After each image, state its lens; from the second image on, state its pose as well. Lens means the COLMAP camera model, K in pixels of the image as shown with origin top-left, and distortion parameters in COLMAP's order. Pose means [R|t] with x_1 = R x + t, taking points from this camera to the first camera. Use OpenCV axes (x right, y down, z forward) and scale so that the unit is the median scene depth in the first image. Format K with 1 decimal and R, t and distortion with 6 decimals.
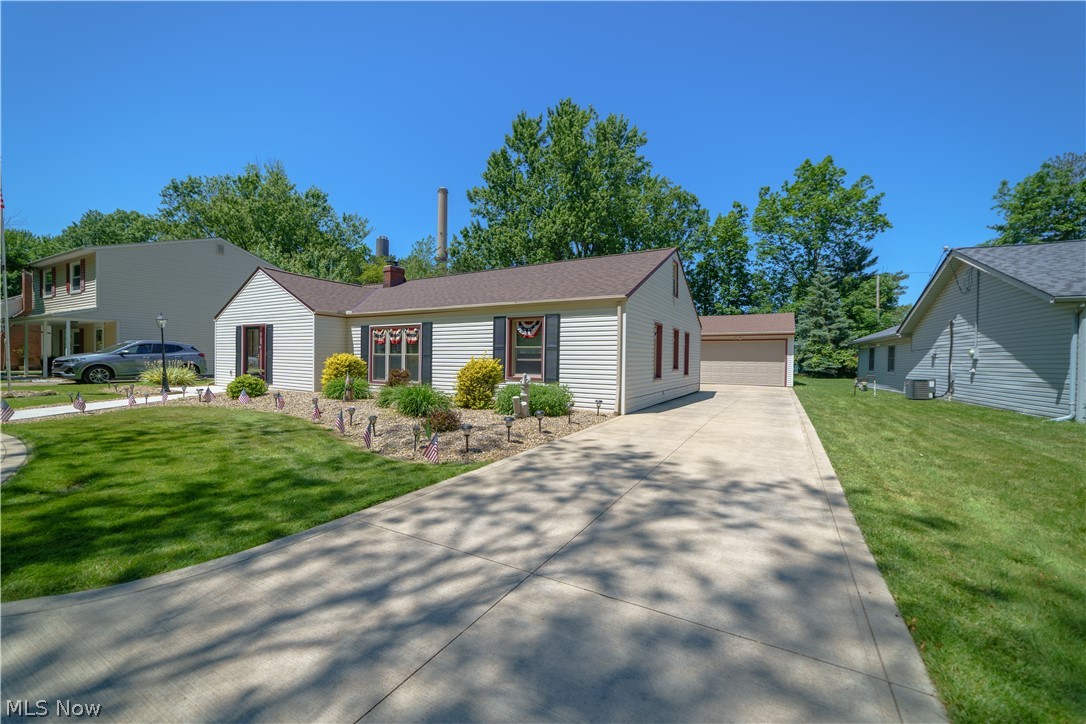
lens RADIAL K [[422.5, 0, 543.0], [0, 422.5, 362.0], [0, 0, 1]] dist [-0.014883, 0.008274]
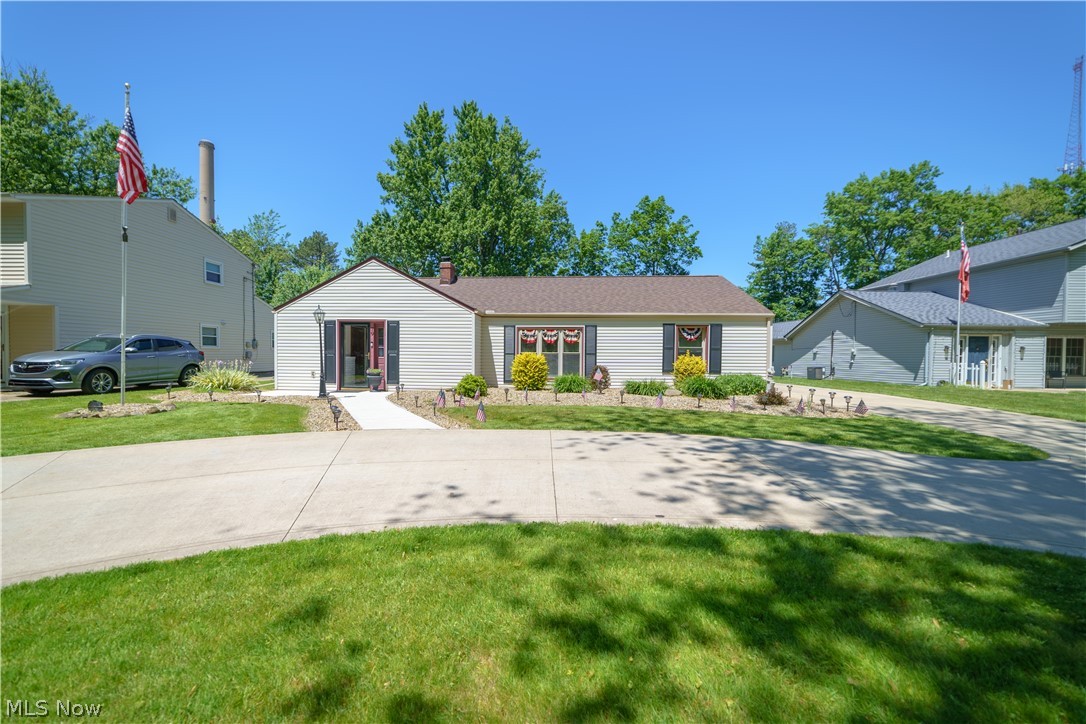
lens RADIAL K [[422.5, 0, 543.0], [0, 422.5, 362.0], [0, 0, 1]] dist [-0.014883, 0.008274]
pose [[0.895114, -0.012349, 0.445666, -0.269962], [0.007333, 0.999889, 0.012979, -0.002649], [-0.445777, -0.008349, 0.895105, 0.004603]]
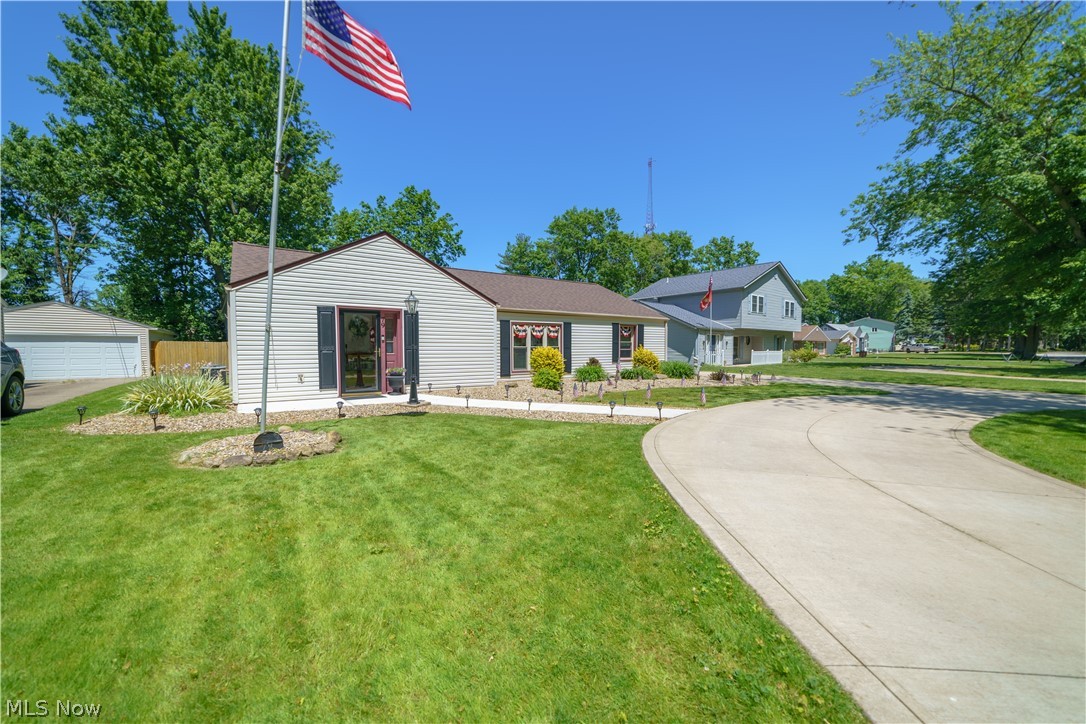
lens RADIAL K [[422.5, 0, 543.0], [0, 422.5, 362.0], [0, 0, 1]] dist [-0.014883, 0.008274]
pose [[0.418121, -0.042475, 0.907398, -0.446989], [0.012754, 0.999082, 0.040890, -0.007538], [-0.908302, -0.005525, 0.418279, 0.152415]]
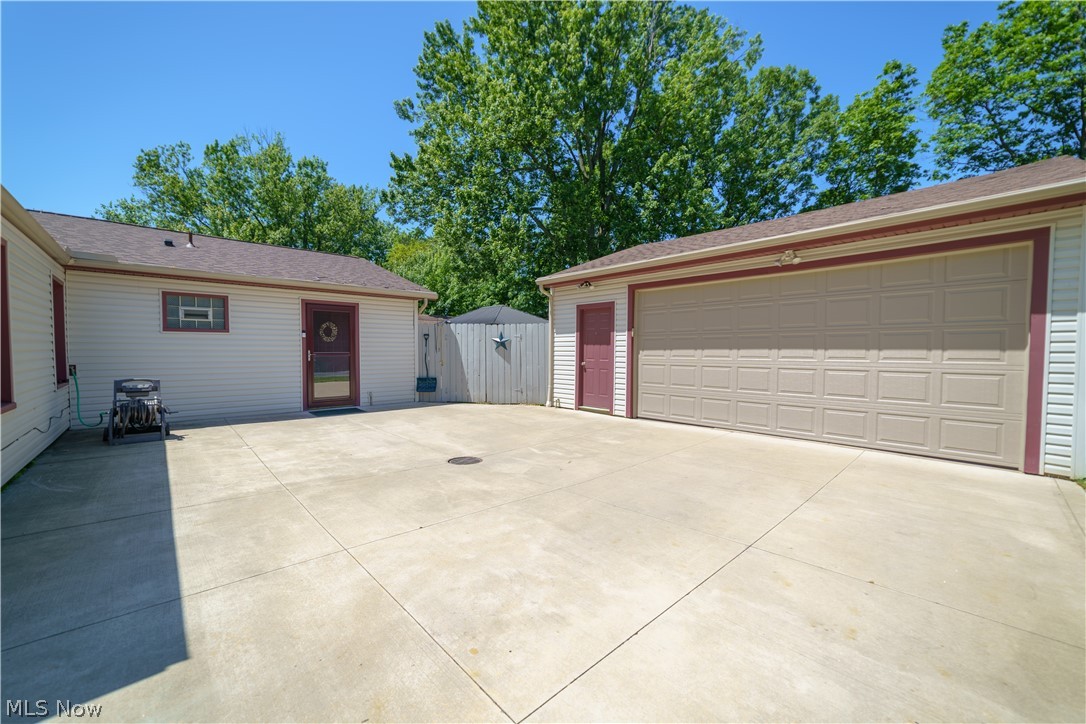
lens RADIAL K [[422.5, 0, 543.0], [0, 422.5, 362.0], [0, 0, 1]] dist [-0.014883, 0.008274]
pose [[0.955161, -0.005045, -0.296043, 0.230118], [0.010205, 0.999822, 0.015888, 0.000323], [0.295910, -0.018197, 0.955043, 0.411928]]
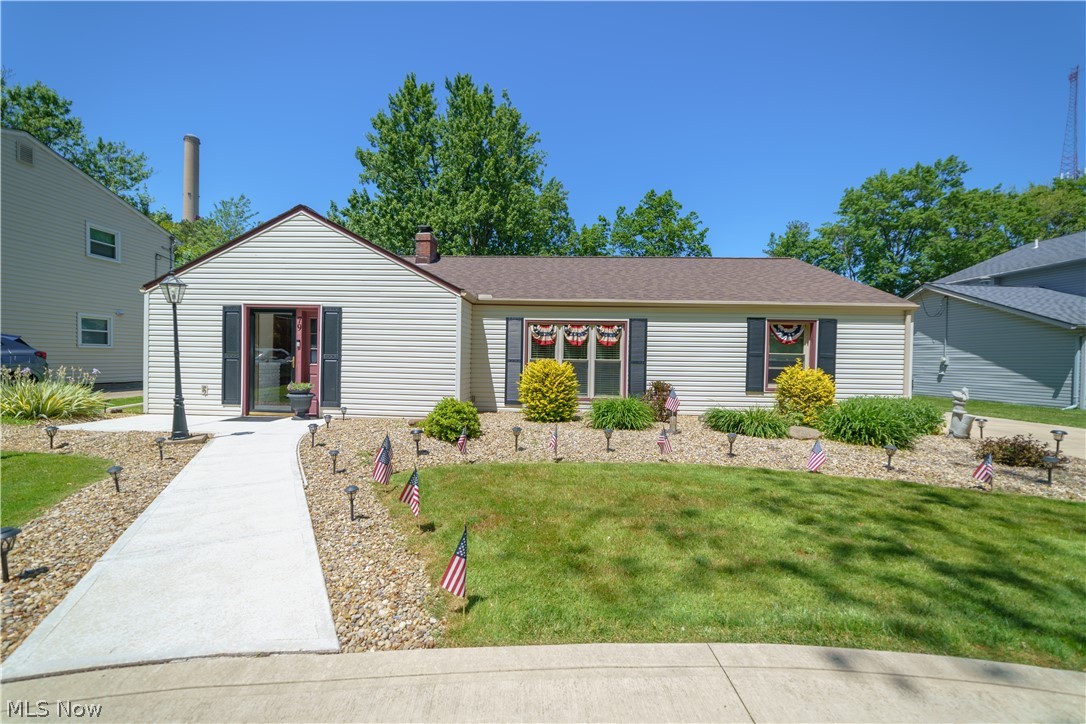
lens RADIAL K [[422.5, 0, 543.0], [0, 422.5, 362.0], [0, 0, 1]] dist [-0.014883, 0.008274]
pose [[0.886000, 0.000750, 0.463684, -0.231952], [-0.003154, 0.999985, 0.004408, -0.005437], [-0.463674, -0.005368, 0.885990, 0.117992]]
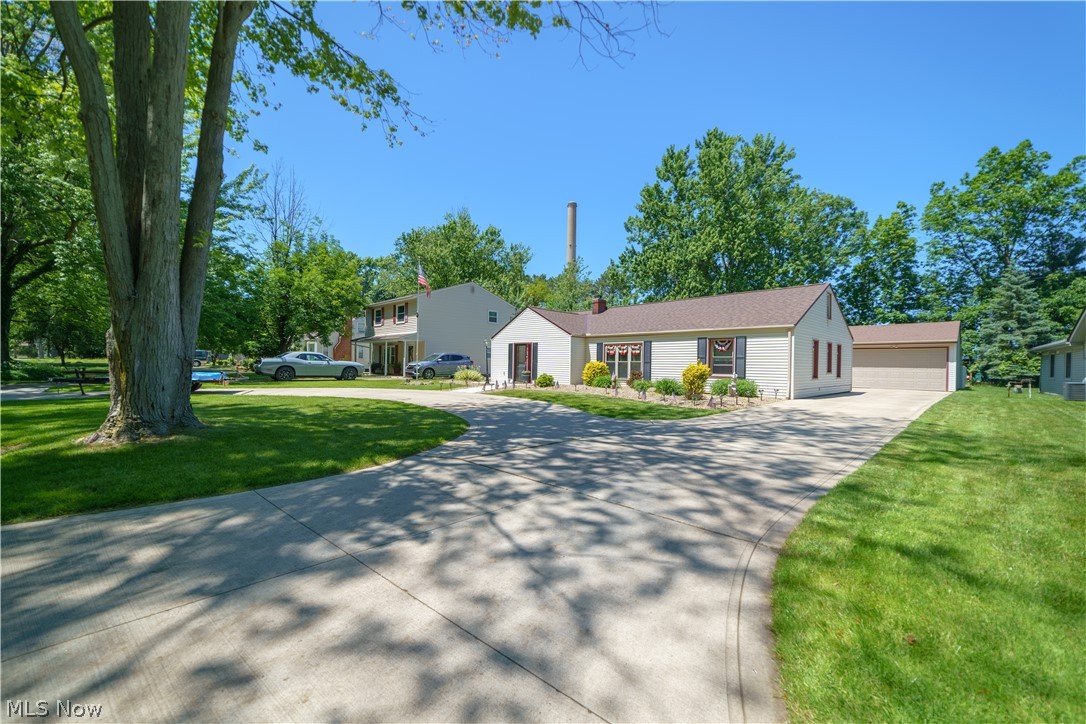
lens RADIAL K [[422.5, 0, 543.0], [0, 422.5, 362.0], [0, 0, 1]] dist [-0.014883, 0.008274]
pose [[0.957852, 0.000296, -0.287262, -0.058019], [-0.004848, 0.999874, -0.015133, 0.002714], [0.287222, 0.015888, 0.957732, -0.180757]]
